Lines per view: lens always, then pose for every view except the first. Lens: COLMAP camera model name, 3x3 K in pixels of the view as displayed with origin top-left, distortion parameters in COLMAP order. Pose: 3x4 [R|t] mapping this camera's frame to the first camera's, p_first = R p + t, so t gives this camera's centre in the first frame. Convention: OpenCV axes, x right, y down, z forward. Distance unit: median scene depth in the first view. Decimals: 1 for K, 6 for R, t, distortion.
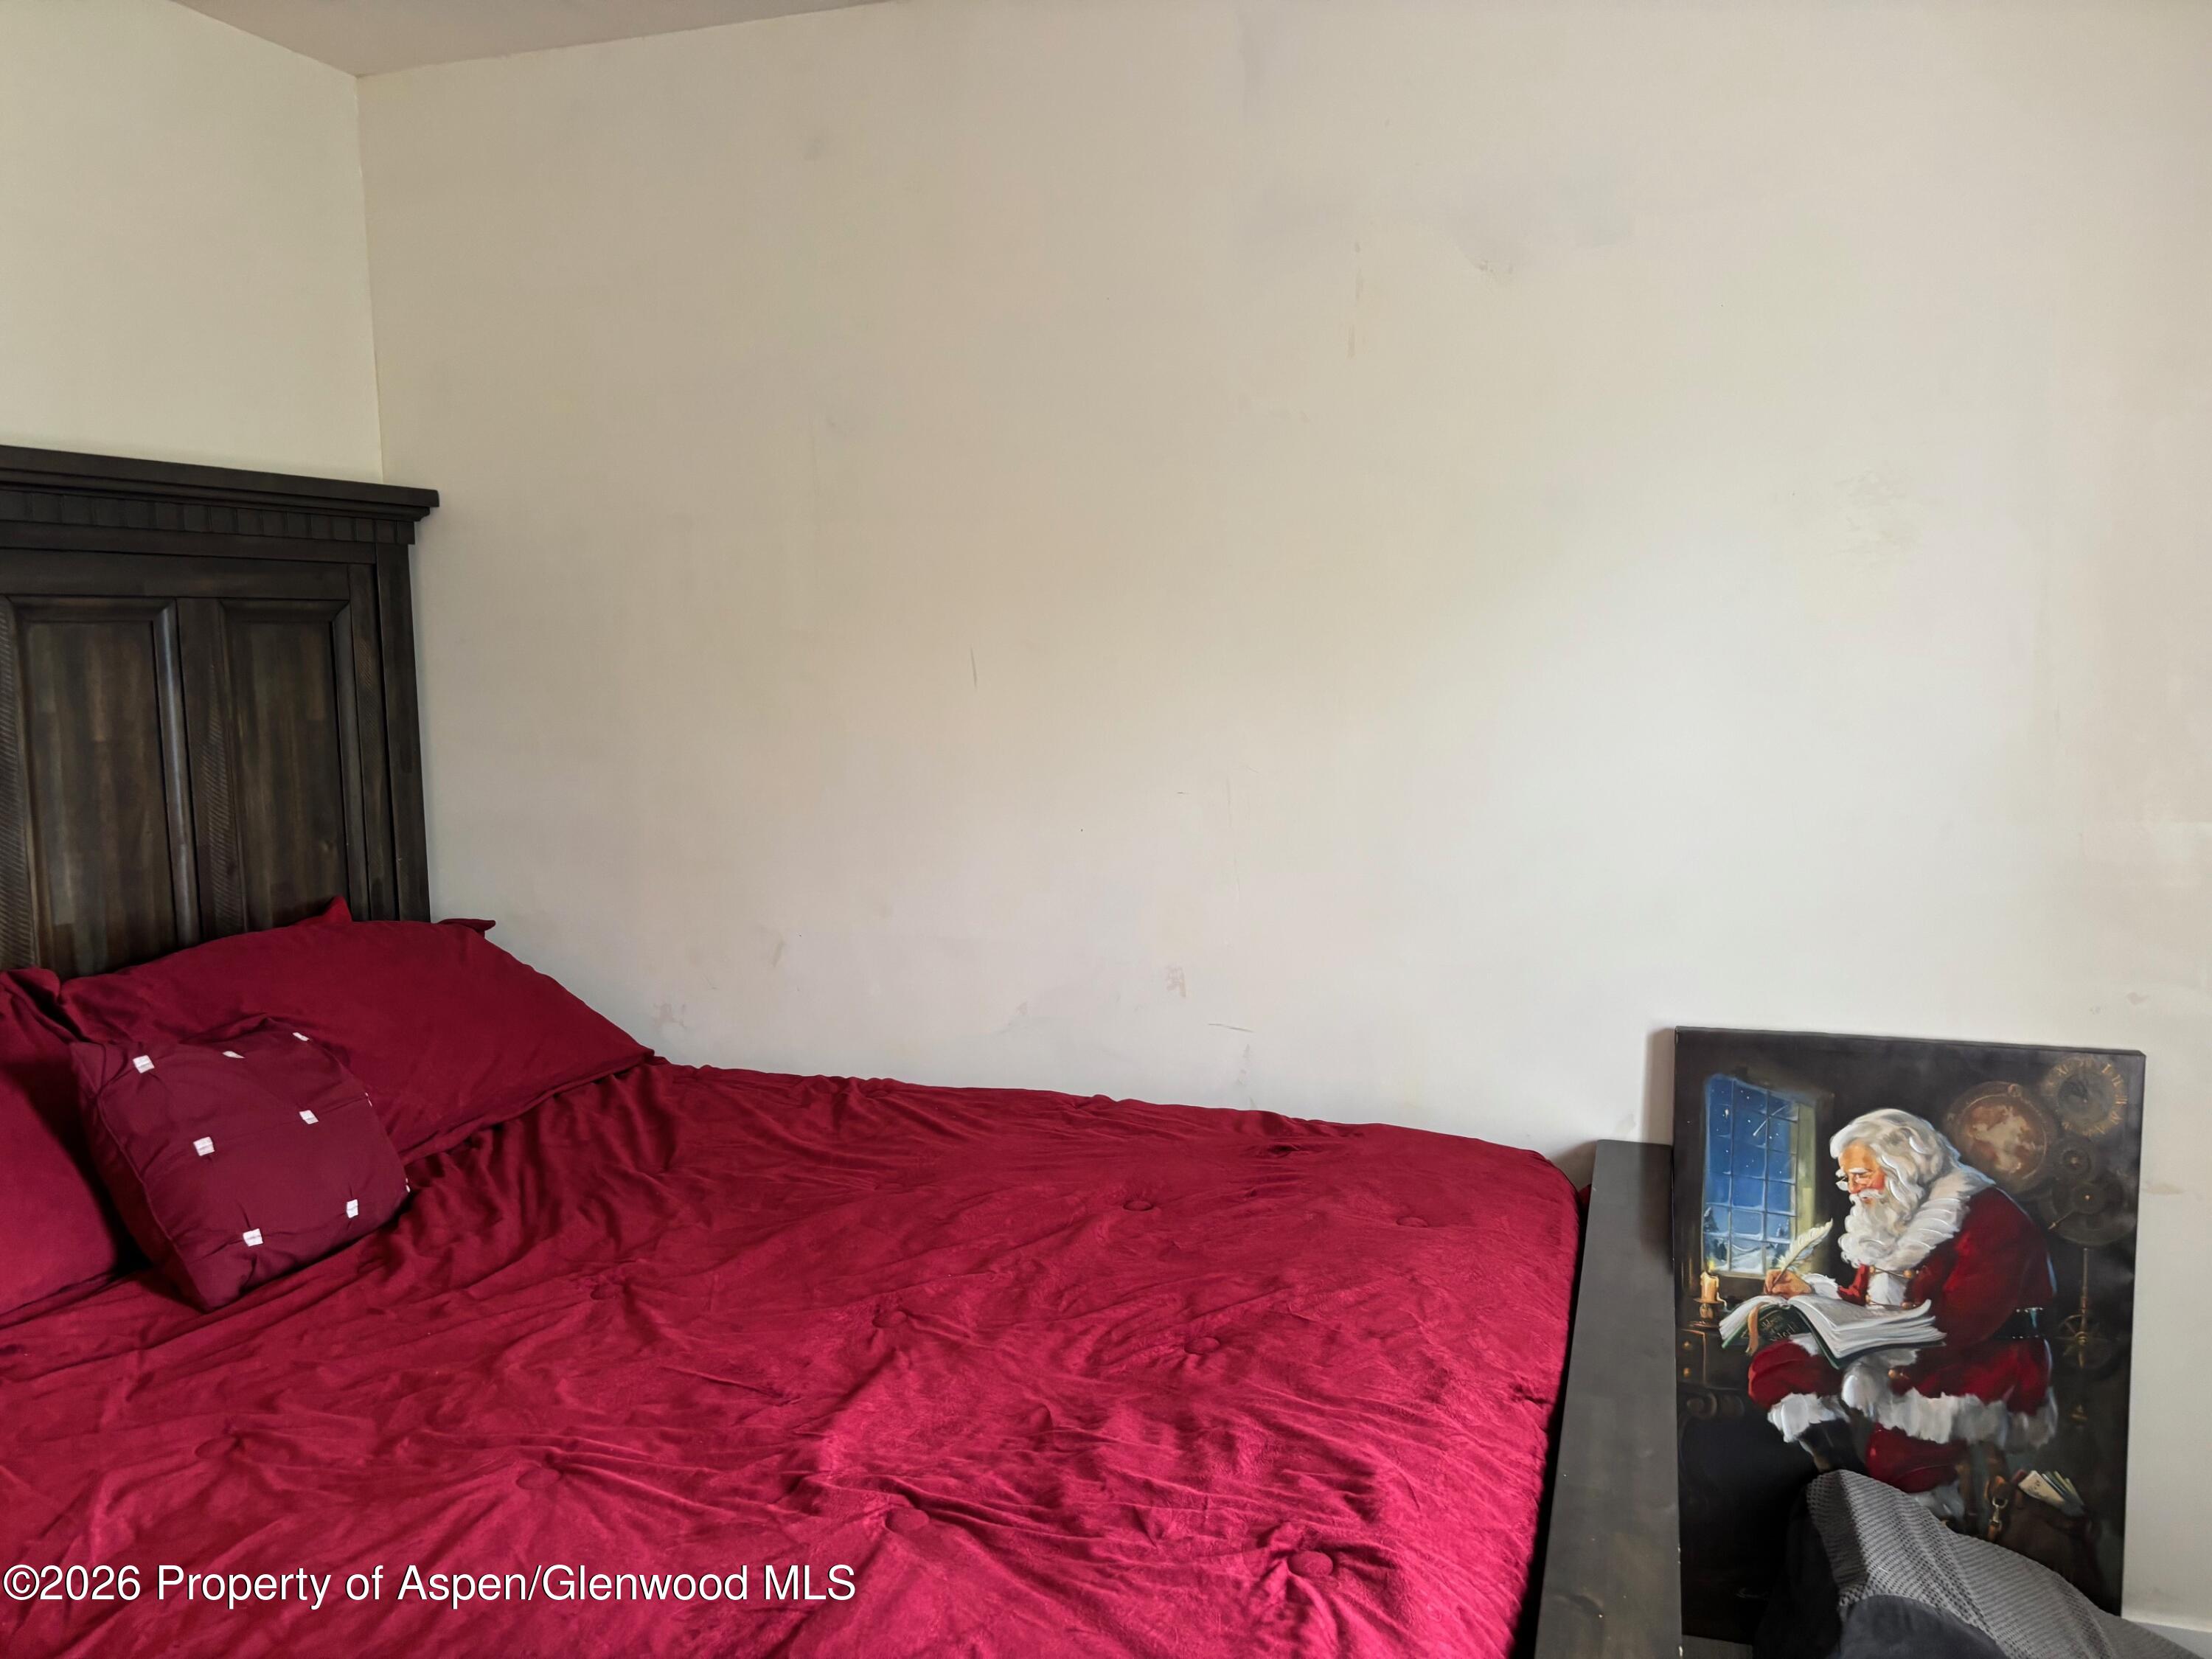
lens RADIAL K [[1663.5, 0, 1105.7], [0, 1663.5, 842.4], [0, 0, 1]] dist [0.059252, -0.050523]
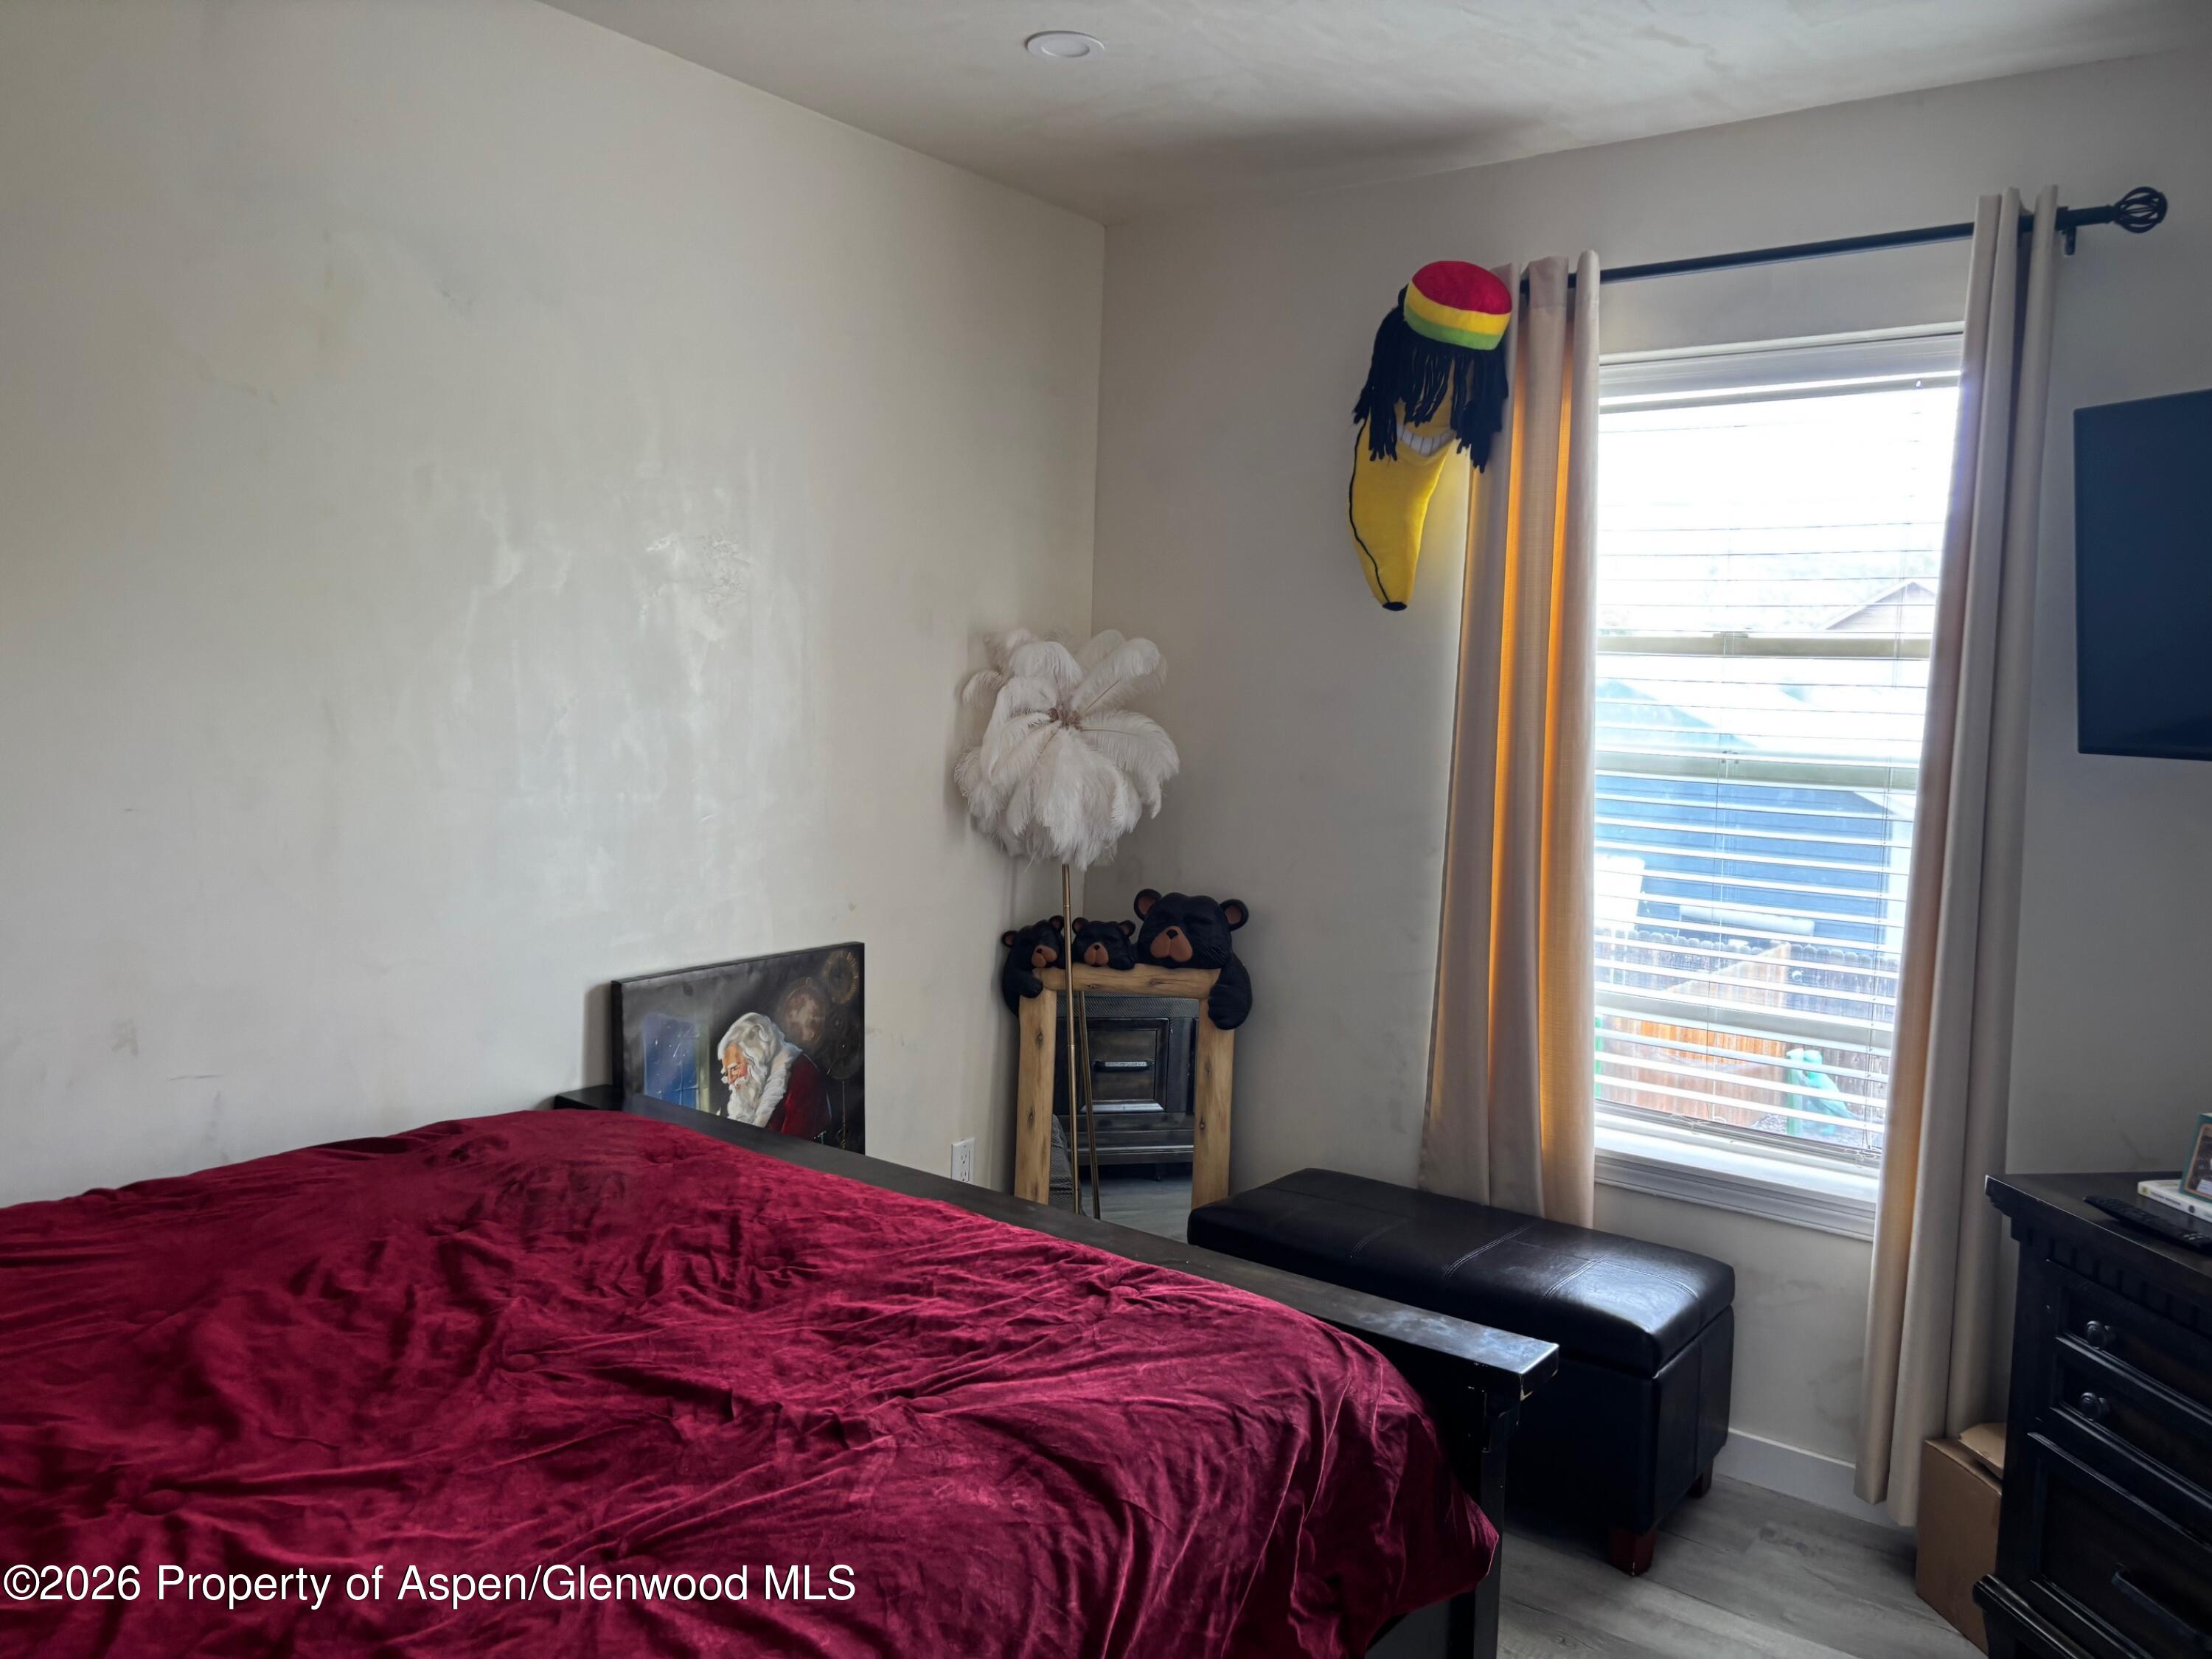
lens RADIAL K [[1663.5, 0, 1105.7], [0, 1663.5, 842.4], [0, 0, 1]] dist [0.059252, -0.050523]
pose [[0.330231, -0.072830, 0.941086, -0.674578], [0.086980, 0.995125, 0.046490, -0.012526], [-0.939884, 0.066503, 0.334955, 0.285217]]
